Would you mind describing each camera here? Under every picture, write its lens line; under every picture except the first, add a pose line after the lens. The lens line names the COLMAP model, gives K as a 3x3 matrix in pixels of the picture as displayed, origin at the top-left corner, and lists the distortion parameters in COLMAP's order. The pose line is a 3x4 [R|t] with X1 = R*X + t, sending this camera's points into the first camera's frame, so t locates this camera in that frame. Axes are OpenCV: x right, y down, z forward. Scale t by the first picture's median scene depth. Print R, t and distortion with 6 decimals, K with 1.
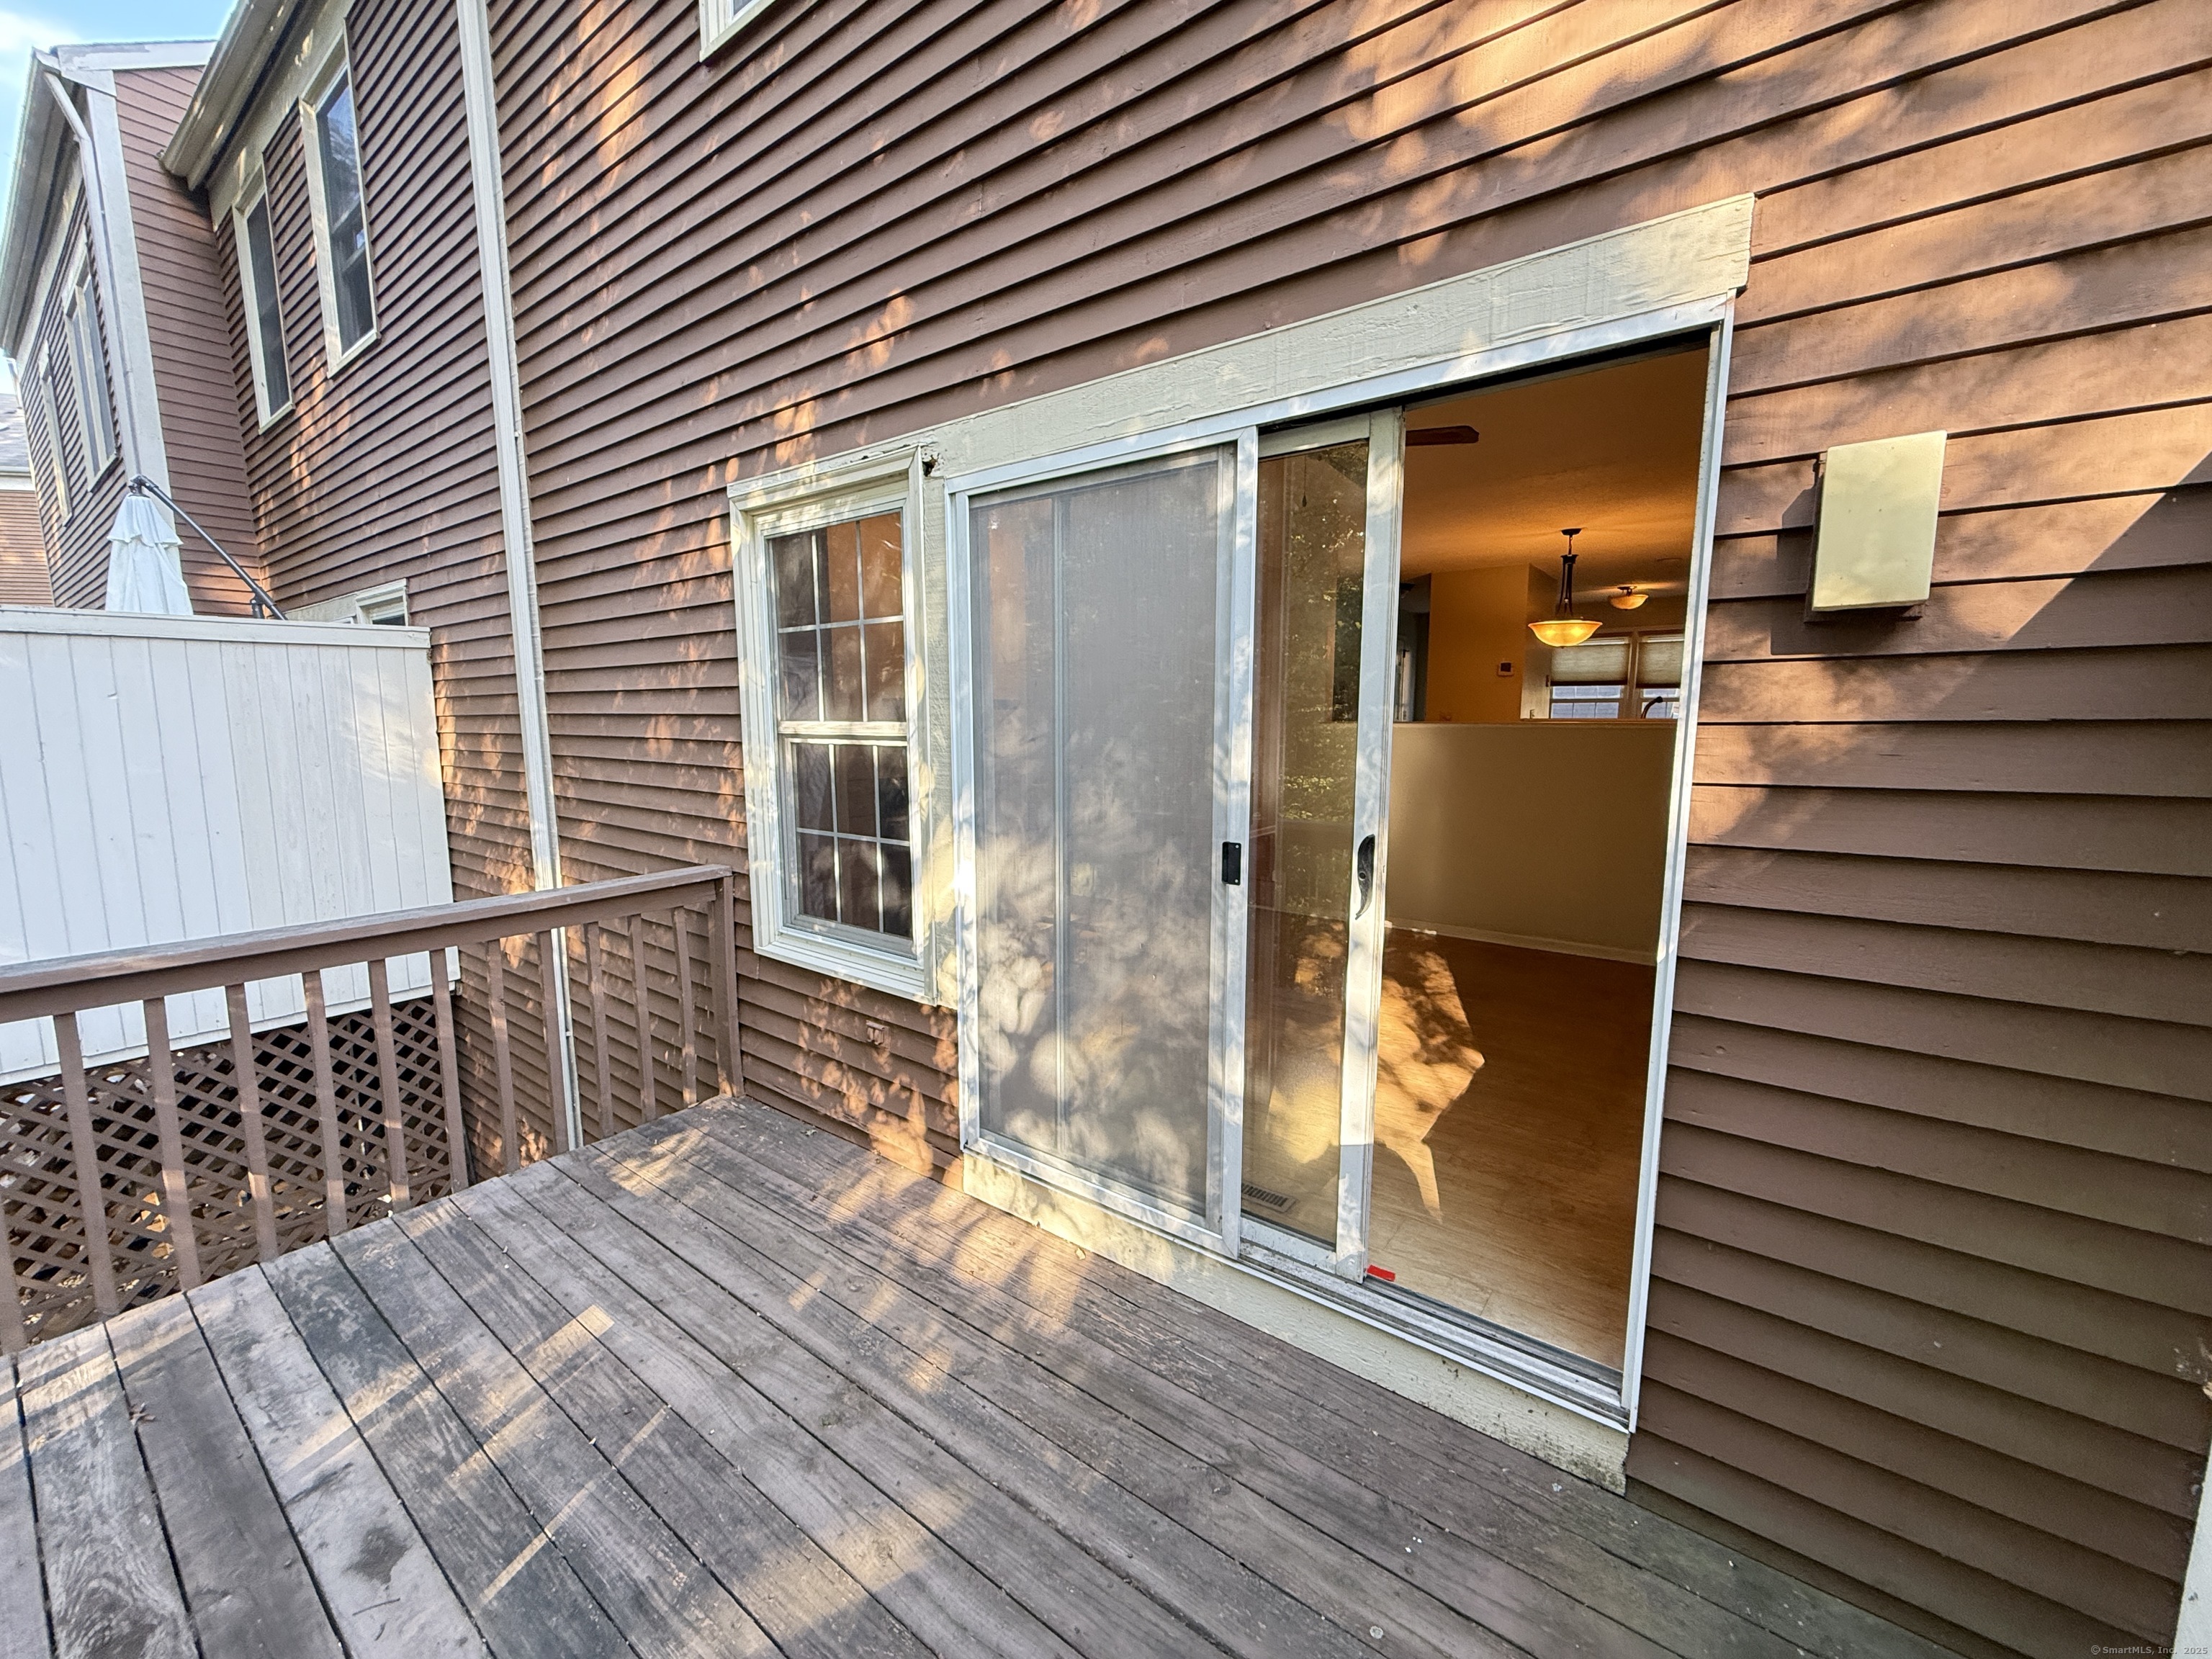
lens RADIAL K [[883.9, 0, 1105.8], [0, 883.9, 825.5], [0, 0, 1]] dist [-0.002390, -0.000039]
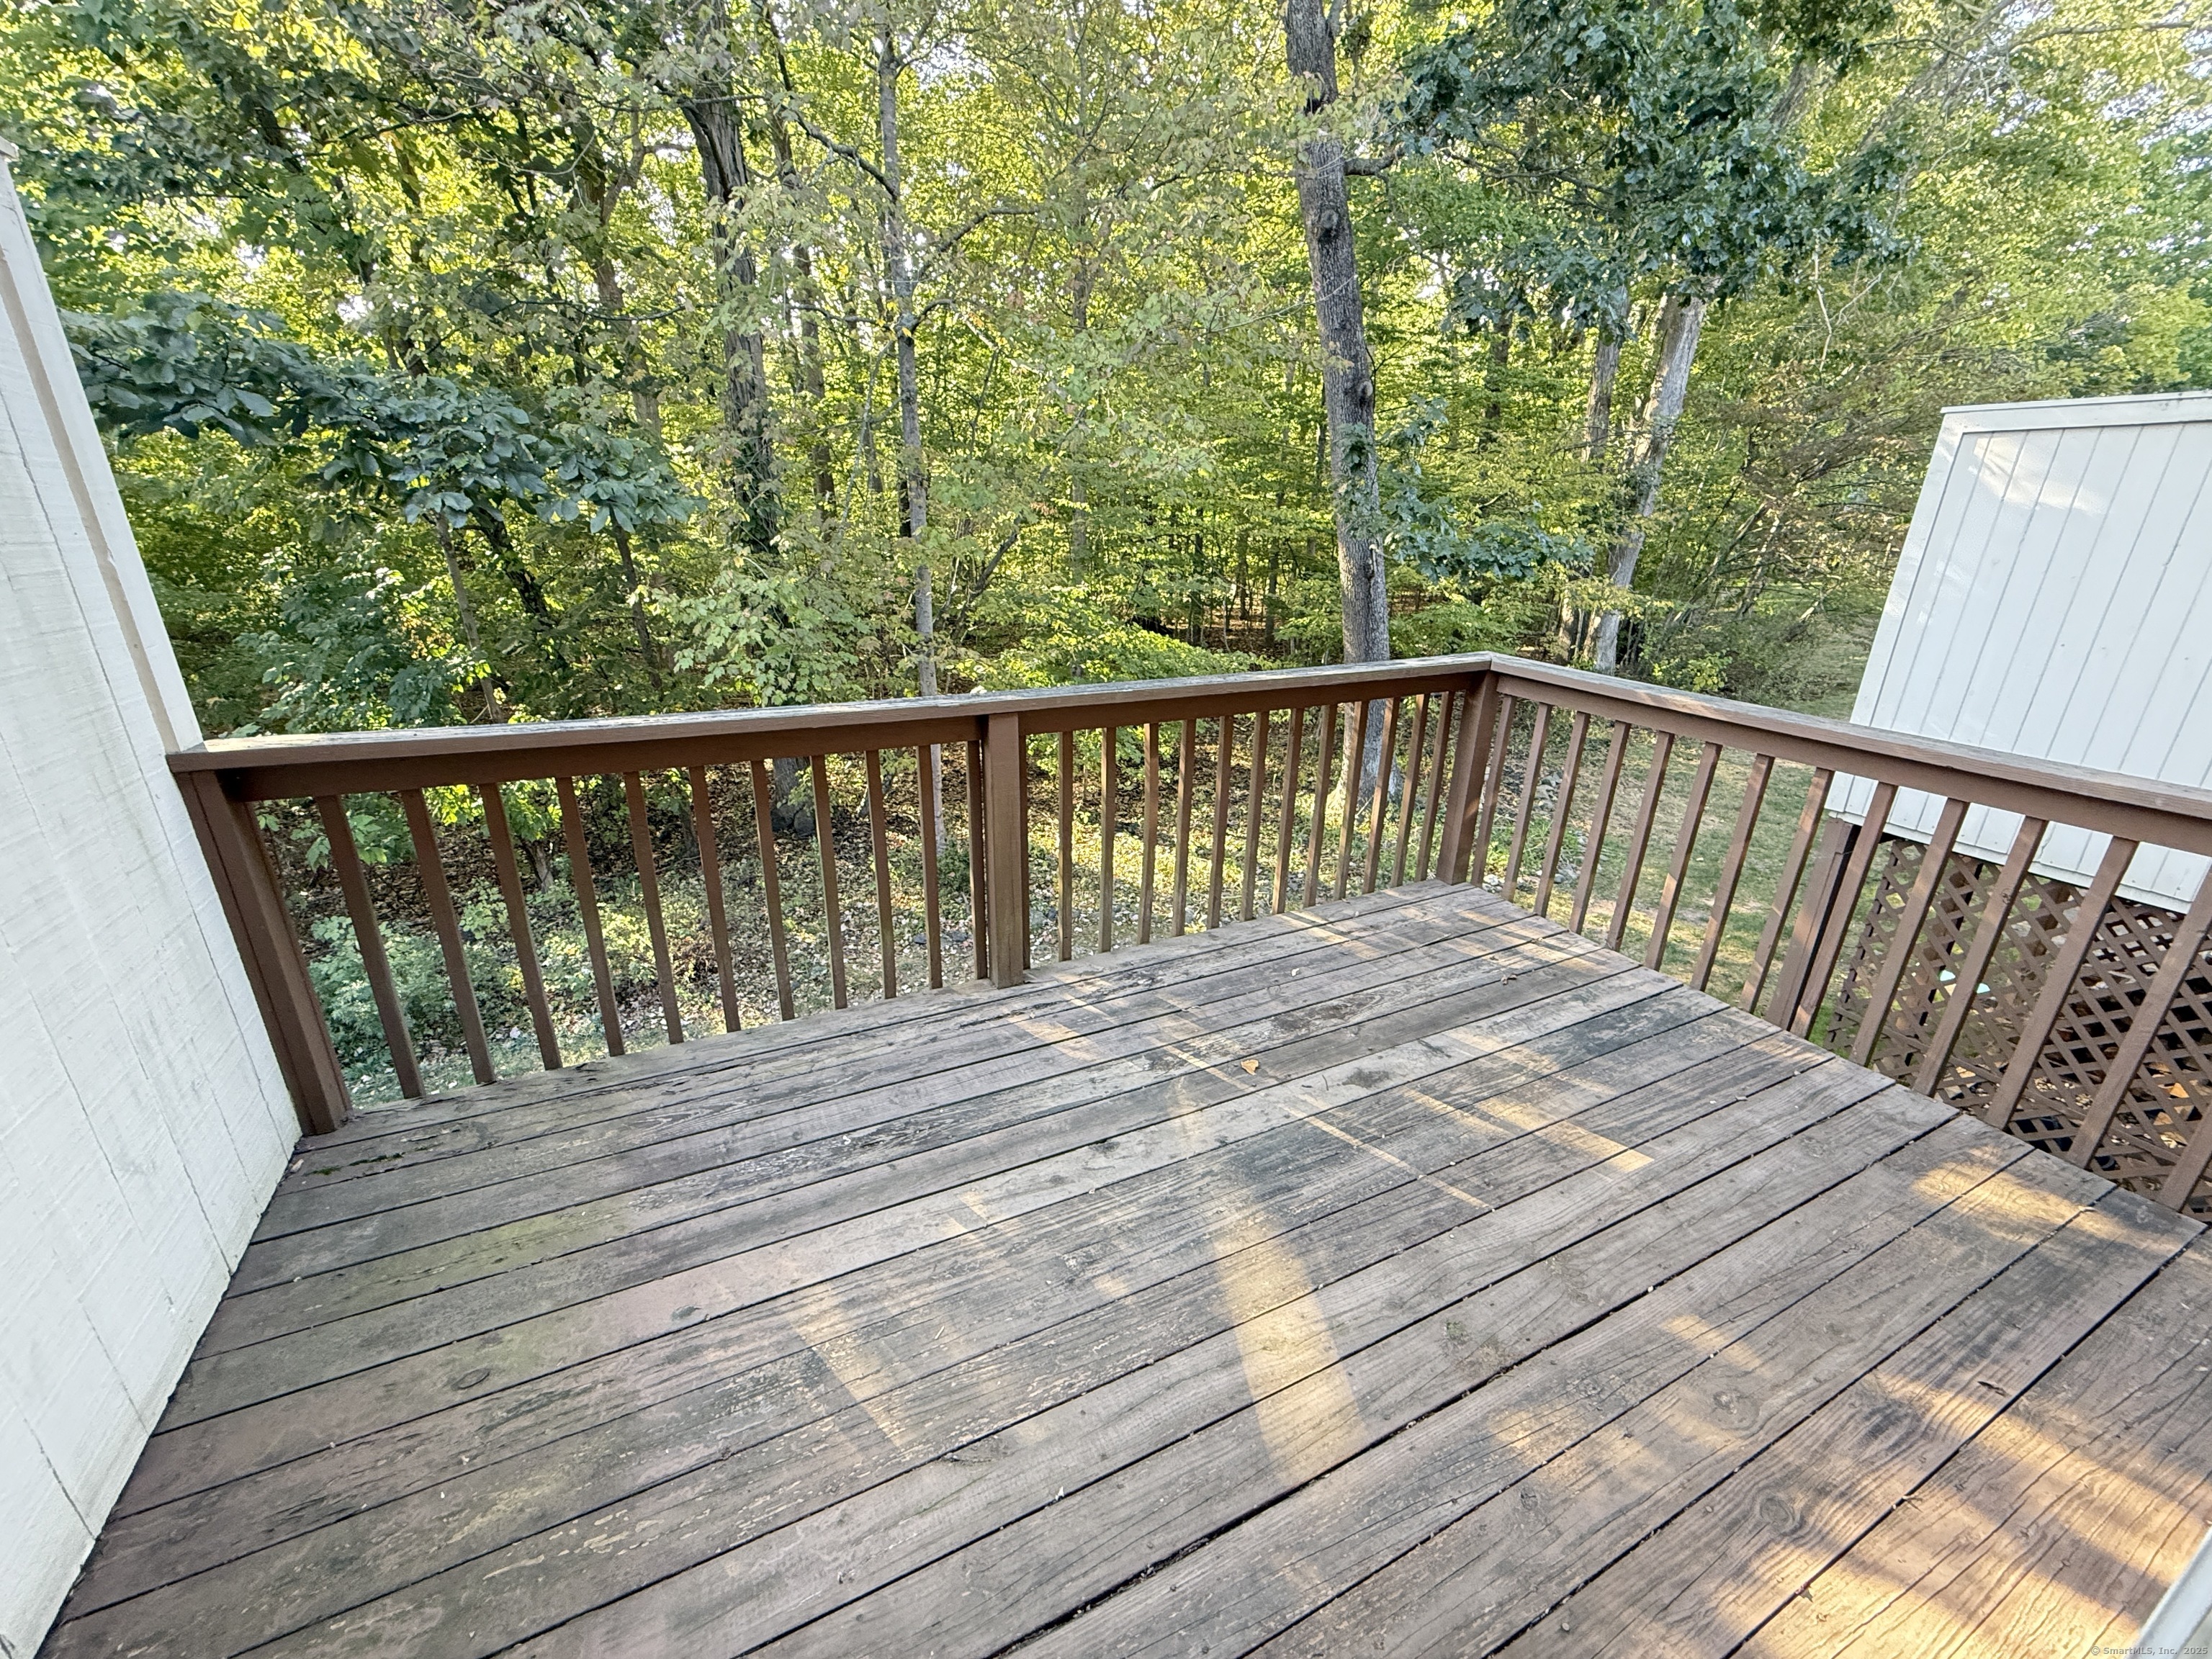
lens RADIAL K [[883.9, 0, 1101.5], [0, 883.9, 835.7], [0, 0, 1]] dist [-0.002390, -0.000039]
pose [[-0.446334, 0.304338, -0.841525, 0.226178], [-0.133639, 0.907177, 0.398962, -0.037647], [0.884831, 0.290531, -0.364233, 0.452037]]
